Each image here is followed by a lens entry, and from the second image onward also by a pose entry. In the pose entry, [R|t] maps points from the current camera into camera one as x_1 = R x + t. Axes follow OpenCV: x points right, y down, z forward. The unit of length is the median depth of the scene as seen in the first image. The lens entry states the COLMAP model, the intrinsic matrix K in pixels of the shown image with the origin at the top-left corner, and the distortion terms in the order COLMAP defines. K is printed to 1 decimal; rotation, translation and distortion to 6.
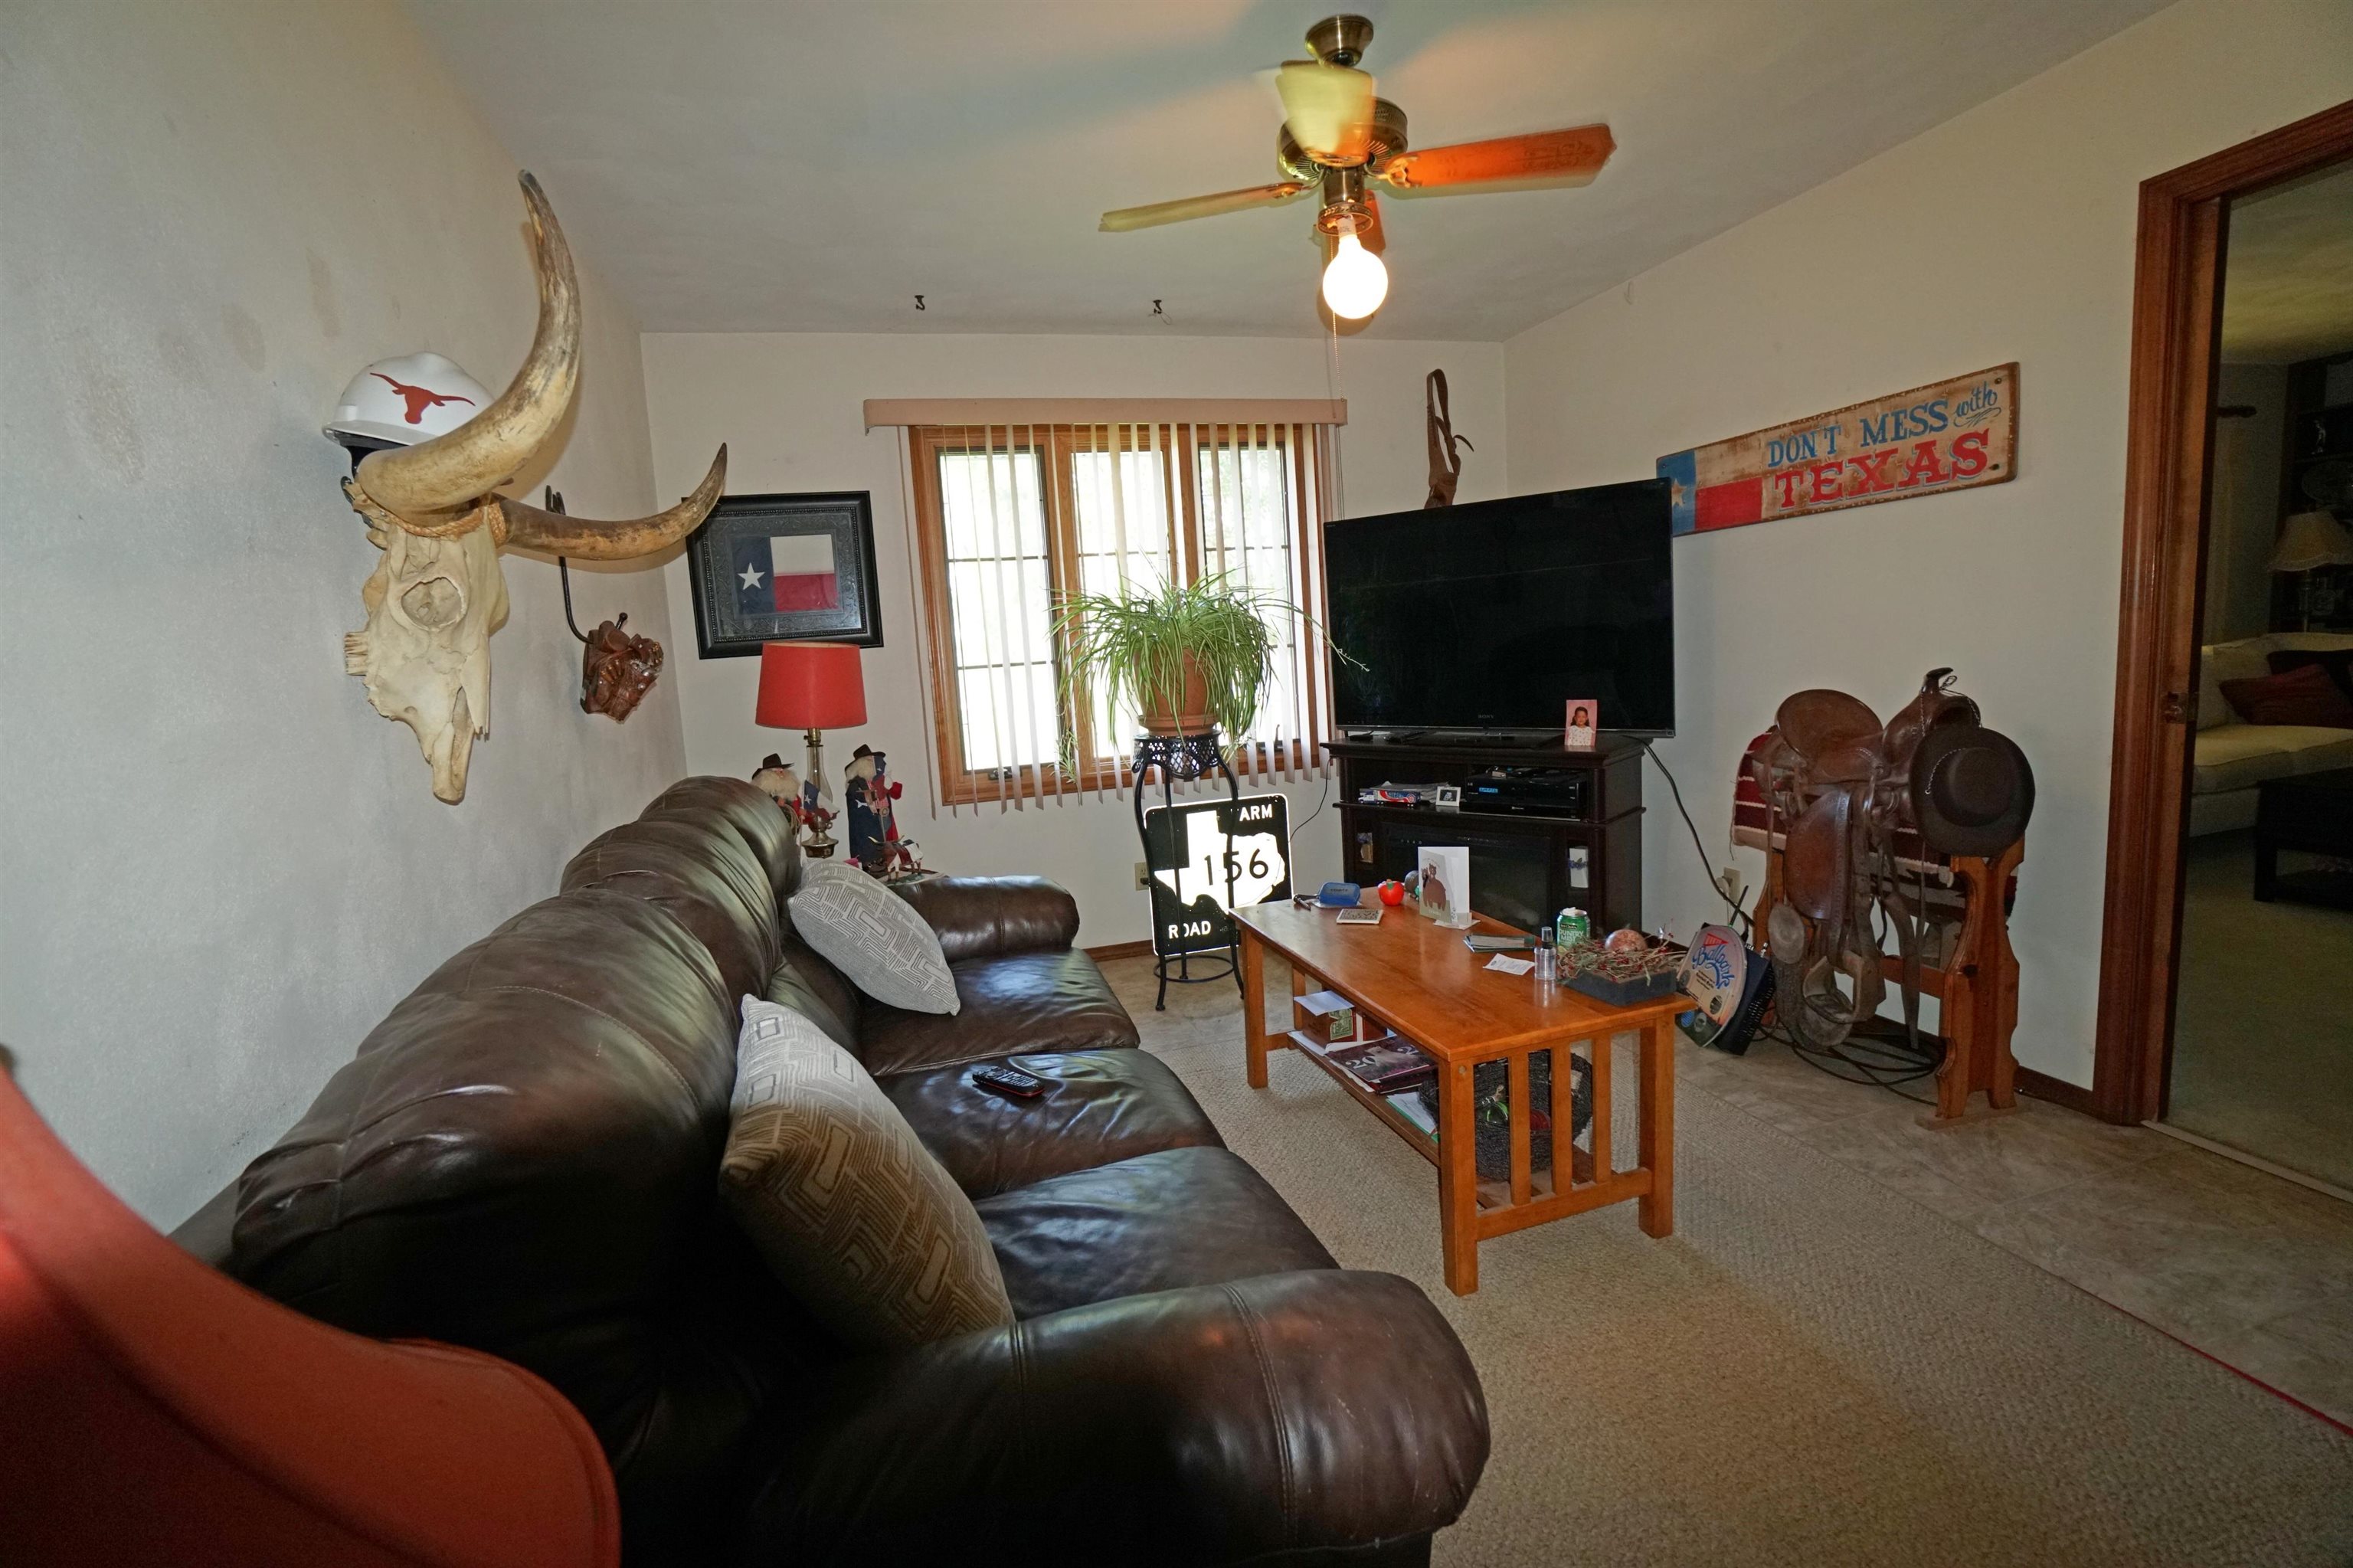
lens RADIAL K [[1027.6, 0, 1169.4], [0, 1027.6, 784.0], [0, 0, 1]] dist [-0.020099, 0.002467]
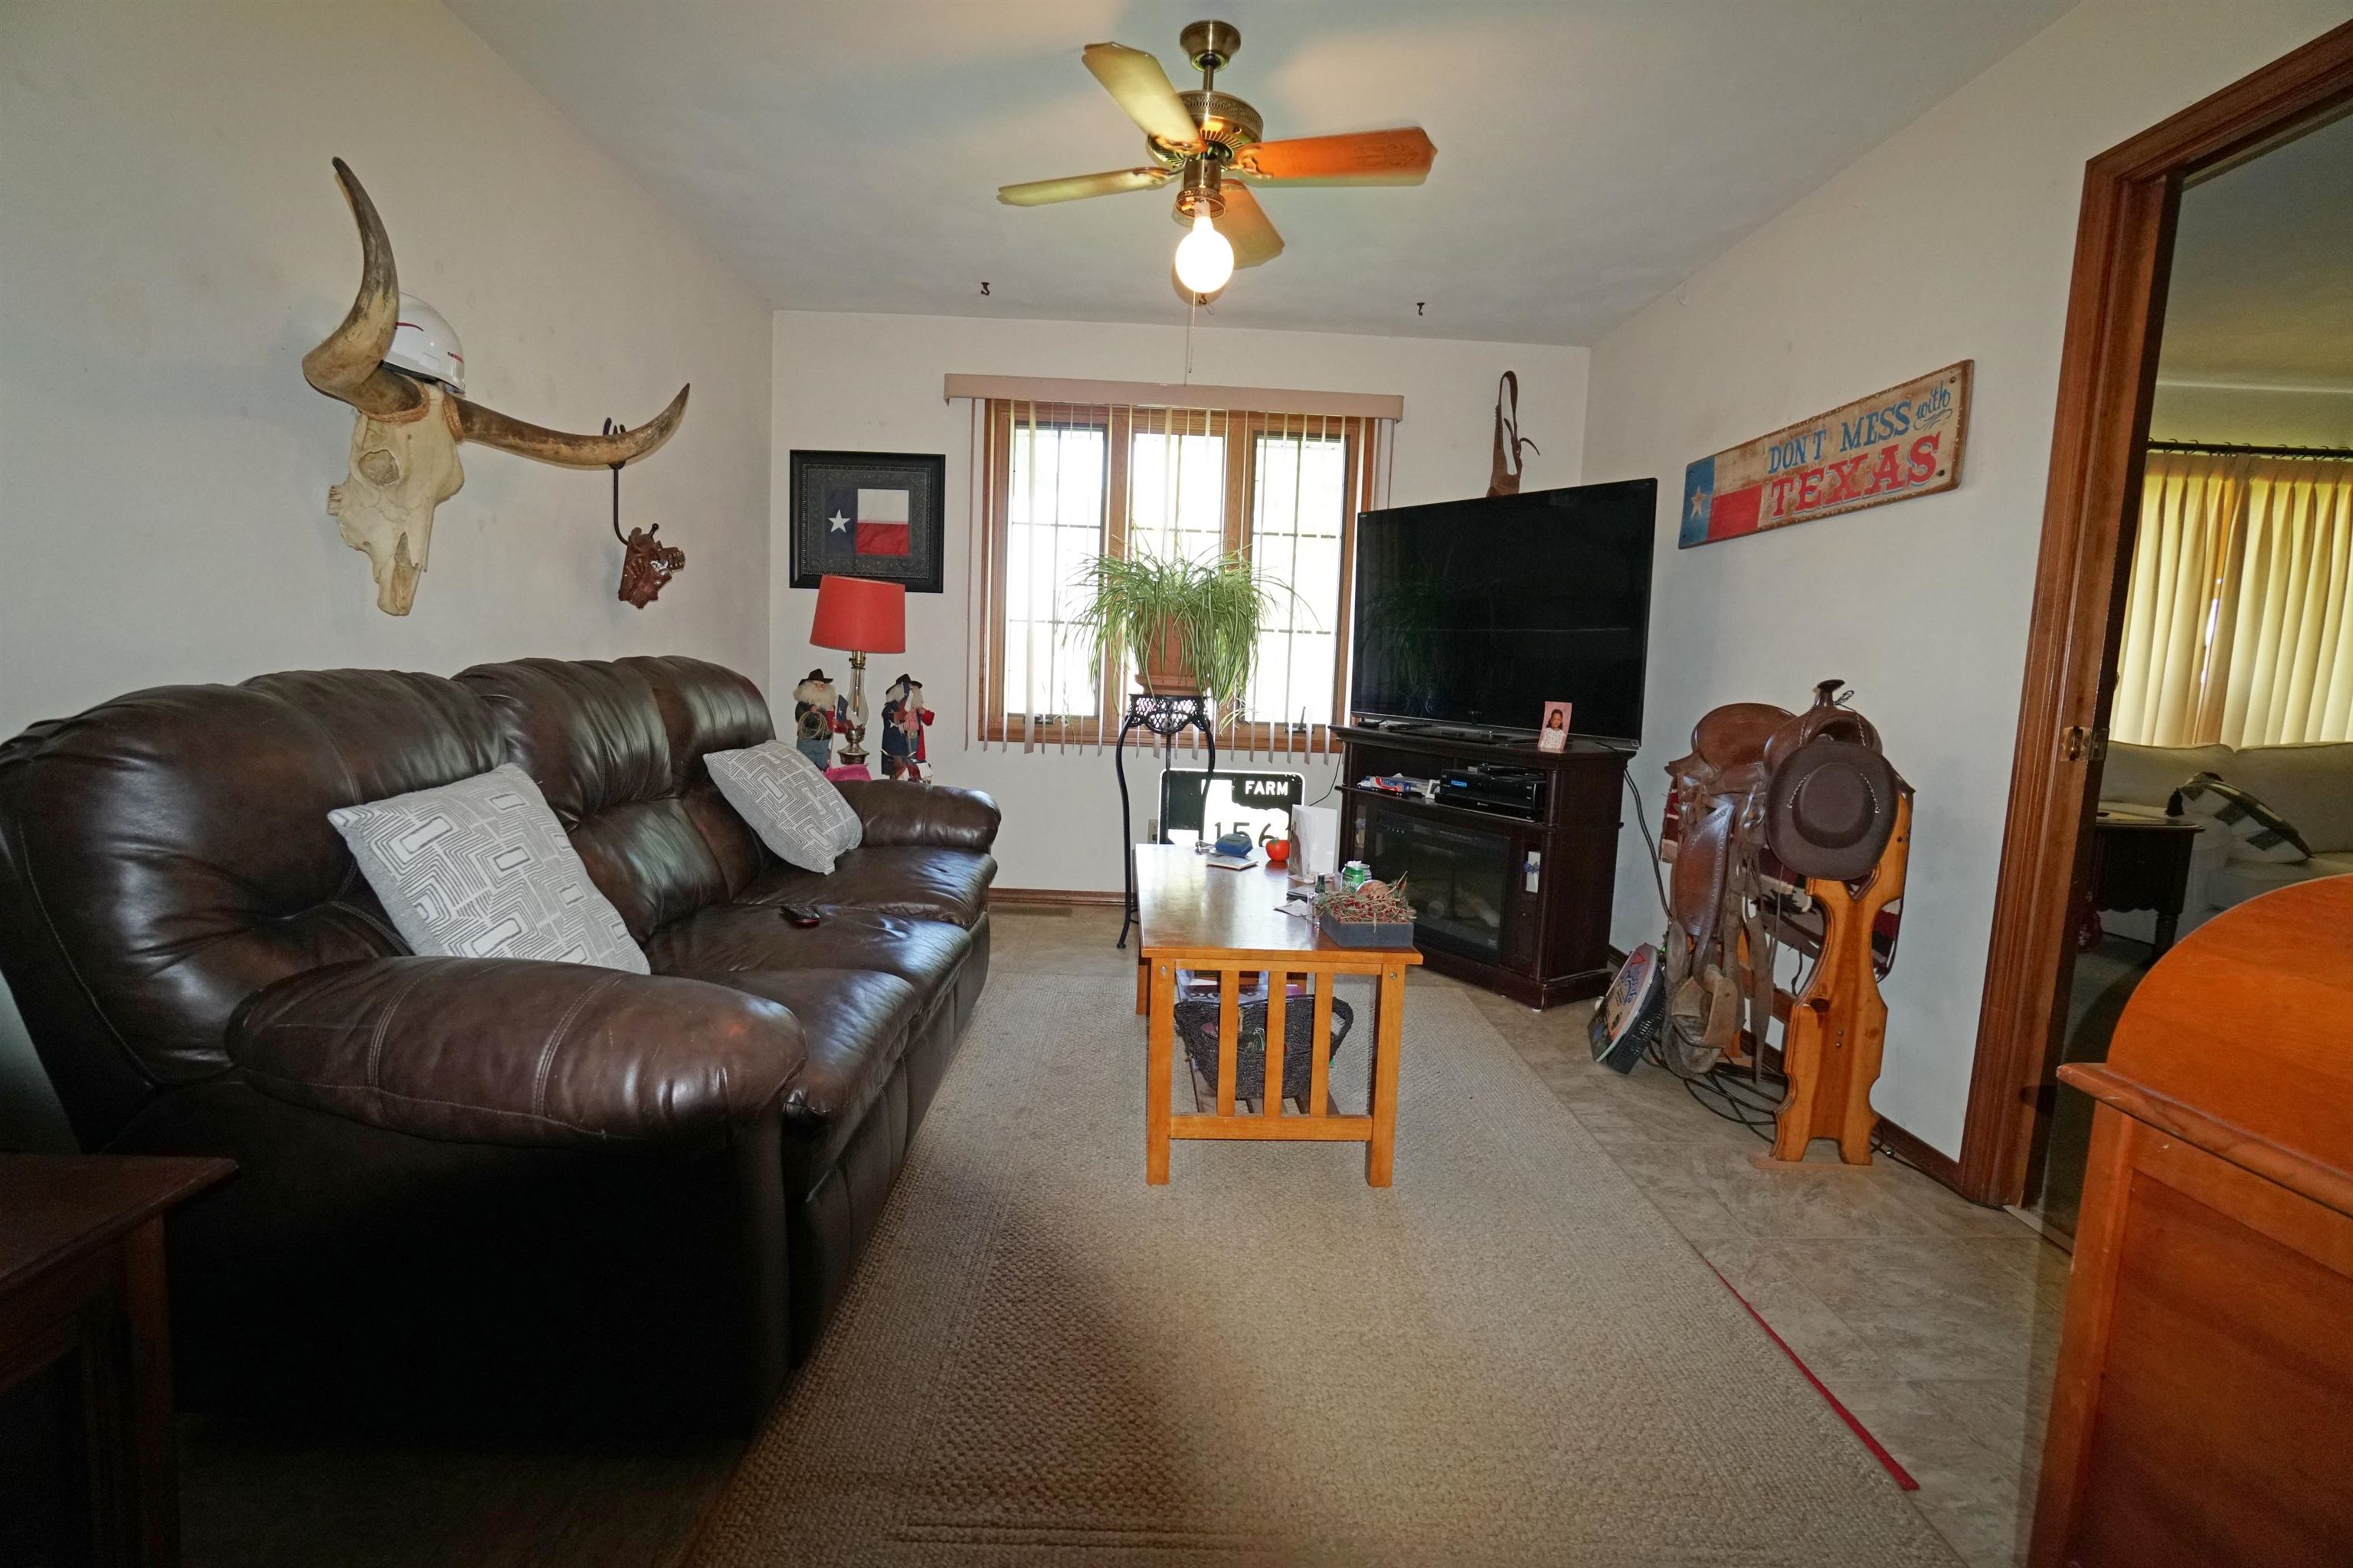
lens RADIAL K [[1027.6, 0, 1168.5], [0, 1027.6, 781.9], [0, 0, 1]] dist [-0.020099, 0.002467]
pose [[0.962668, 0.130474, -0.237165, 0.293961], [-0.133875, 0.990997, 0.001781, 0.042932], [0.235262, 0.030036, 0.971468, -0.039555]]
